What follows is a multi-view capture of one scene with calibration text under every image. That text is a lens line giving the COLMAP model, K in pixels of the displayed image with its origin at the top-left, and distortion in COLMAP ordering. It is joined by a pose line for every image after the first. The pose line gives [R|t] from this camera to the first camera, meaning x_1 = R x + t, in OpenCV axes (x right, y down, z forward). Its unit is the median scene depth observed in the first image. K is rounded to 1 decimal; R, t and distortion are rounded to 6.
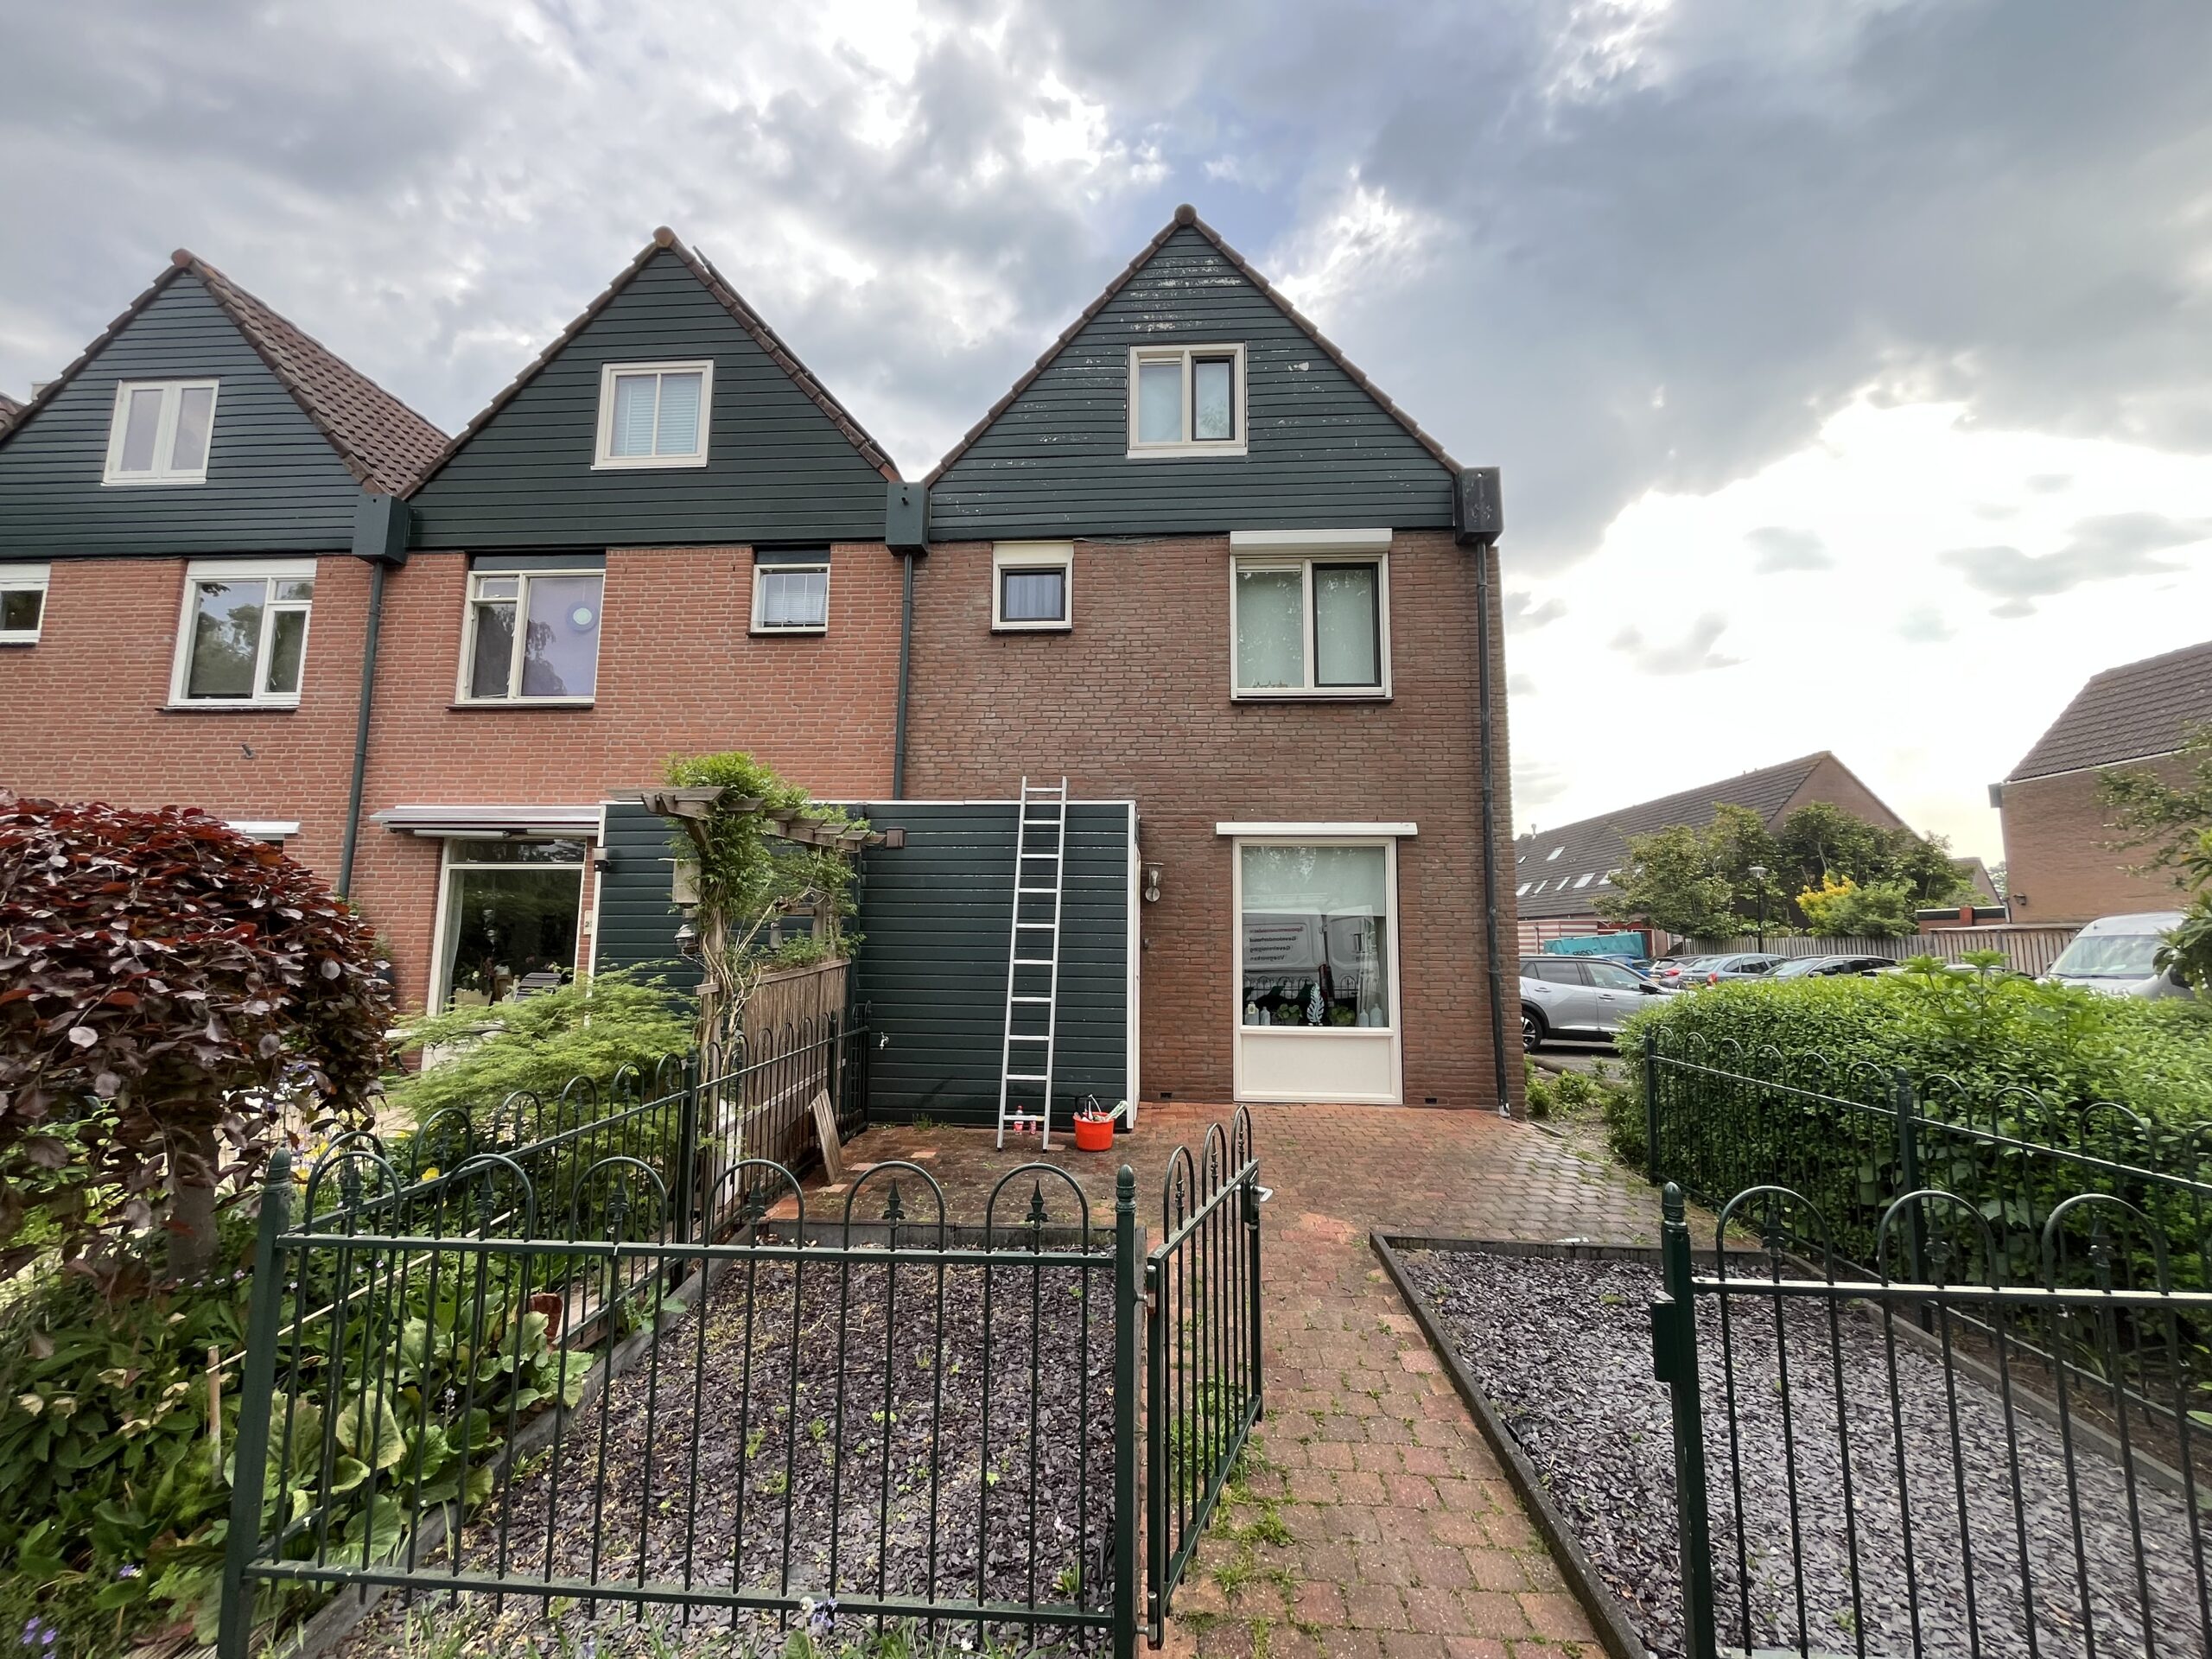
lens RADIAL K [[894.0, 0, 1088.7], [0, 894.0, 846.9], [0, 0, 1]] dist [-0.001048, -0.000295]
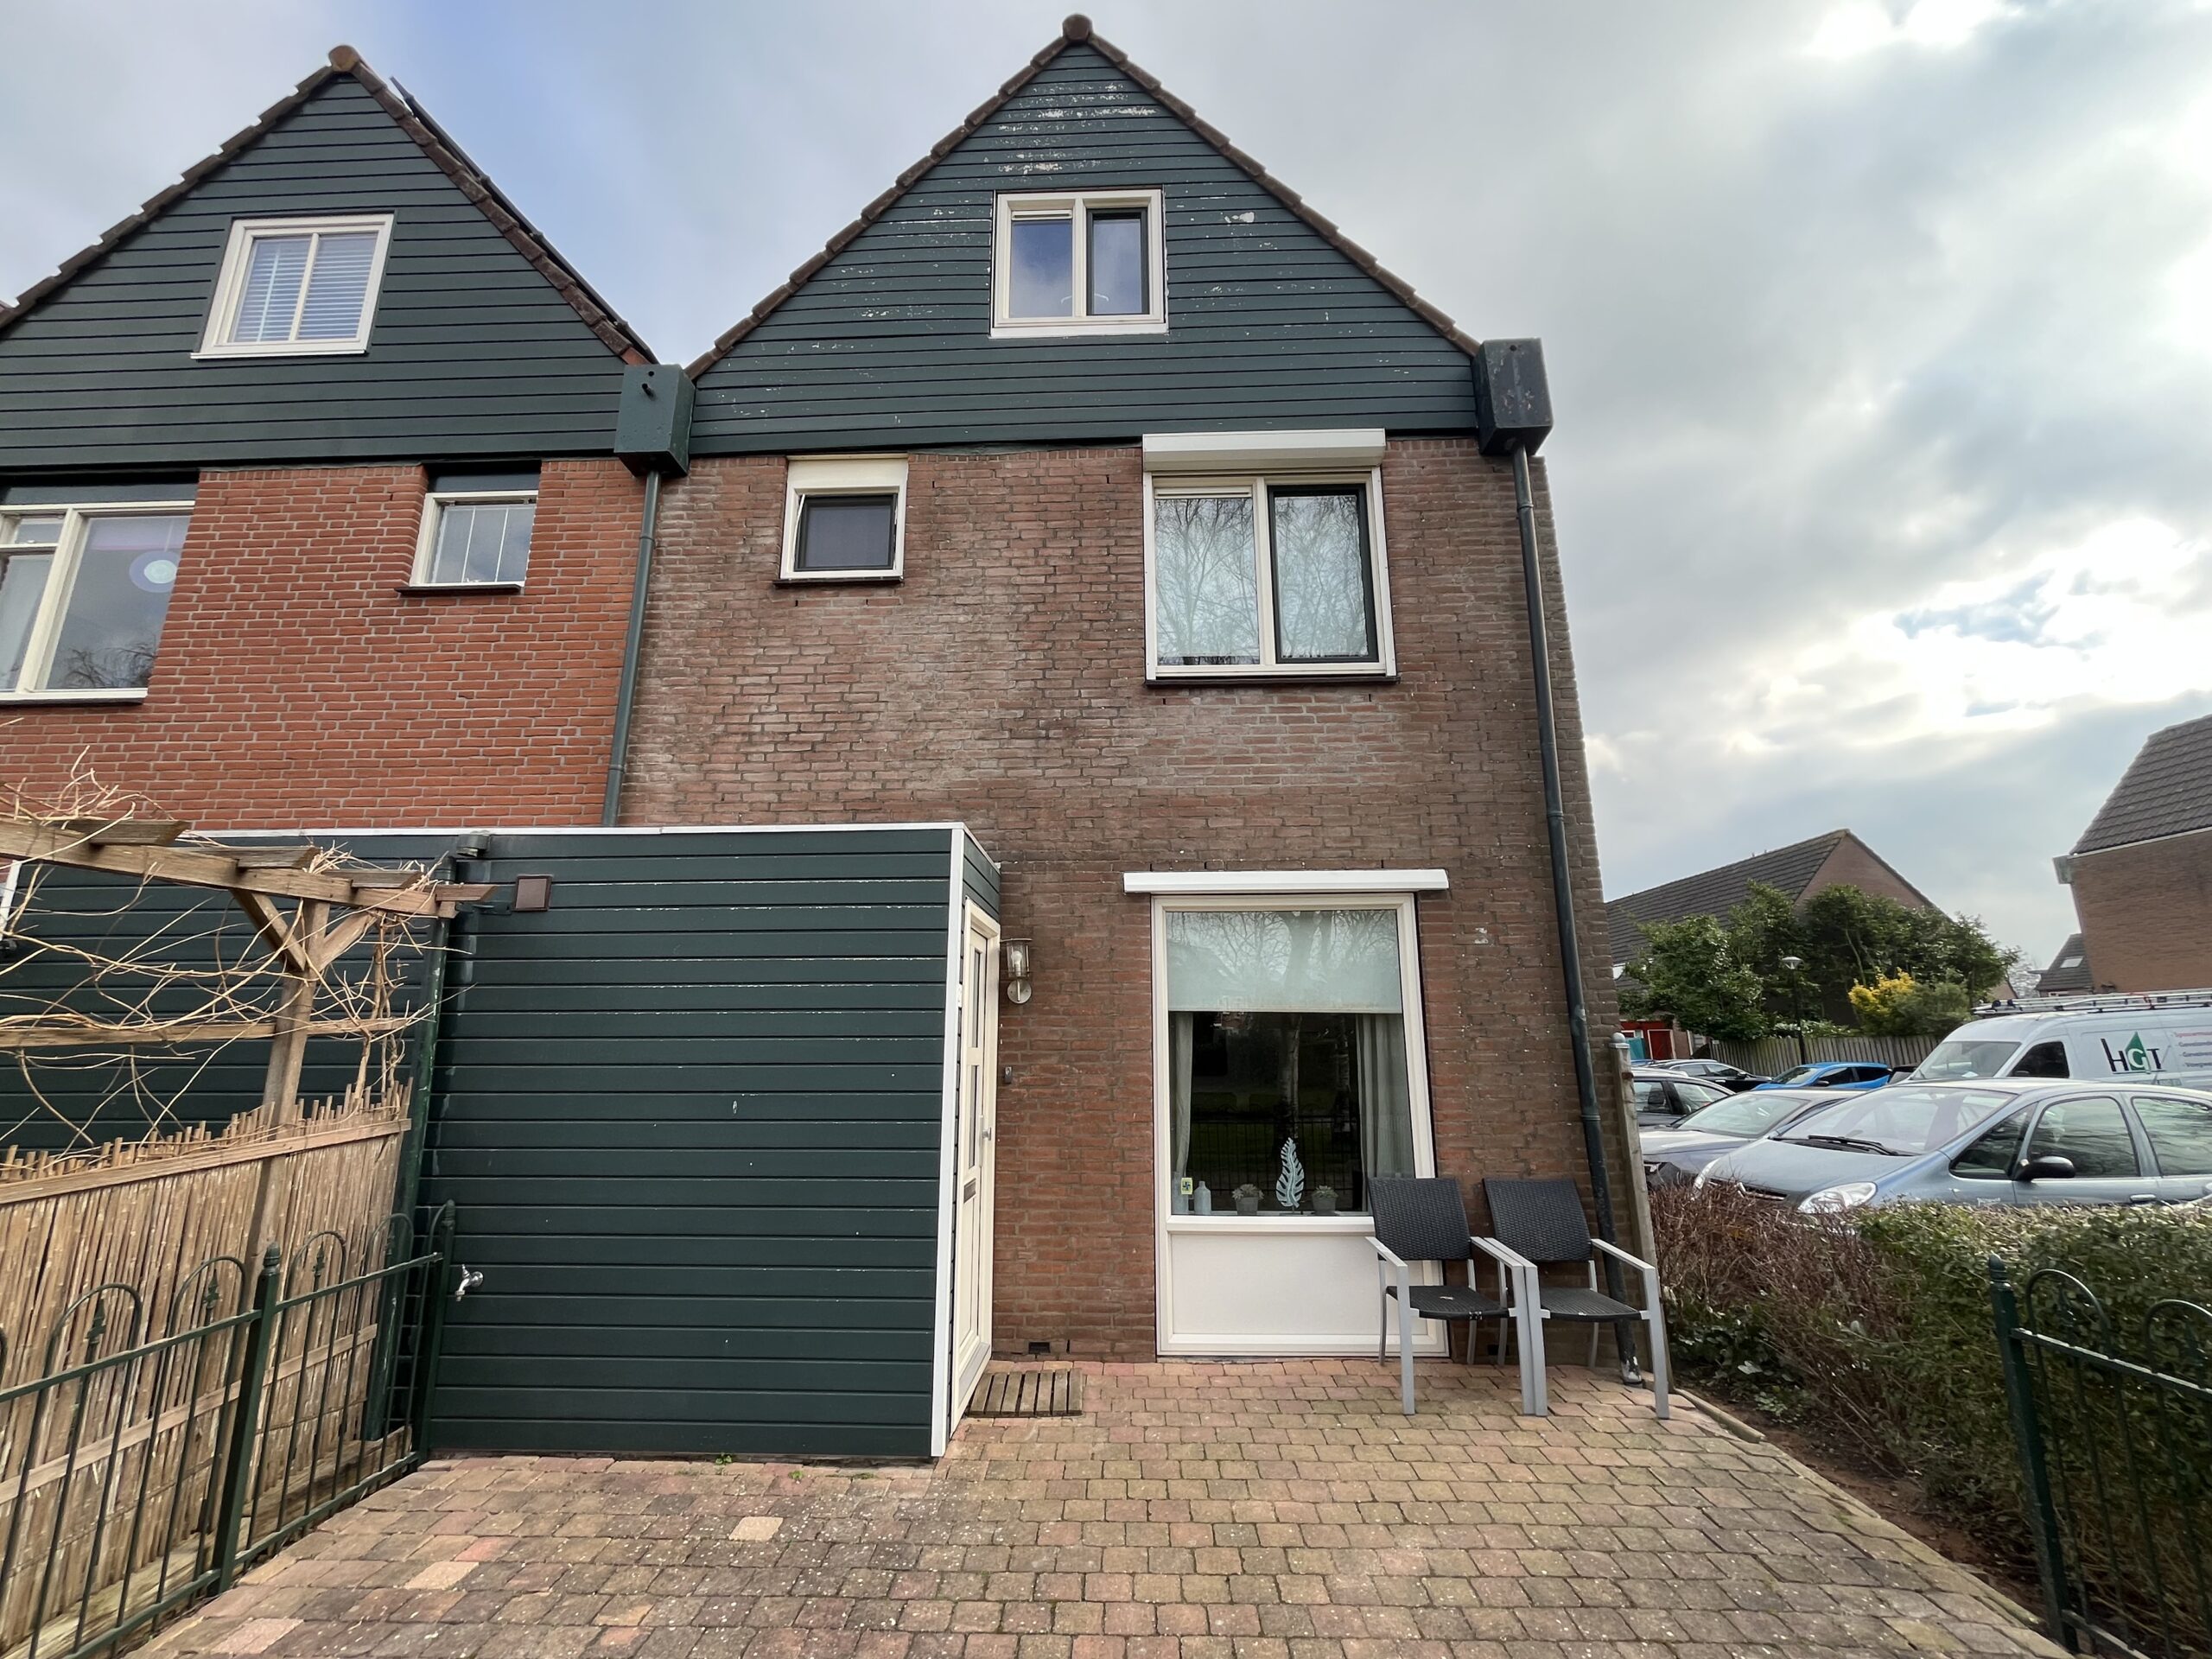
lens RADIAL K [[894.0, 0, 1096.8], [0, 894.0, 852.1], [0, 0, 1]] dist [-0.001048, -0.000295]
pose [[0.999455, -0.005836, 0.032479, 0.098163], [0.009318, 0.994093, -0.108133, 0.023971], [-0.031656, 0.108376, 0.993606, 0.366013]]
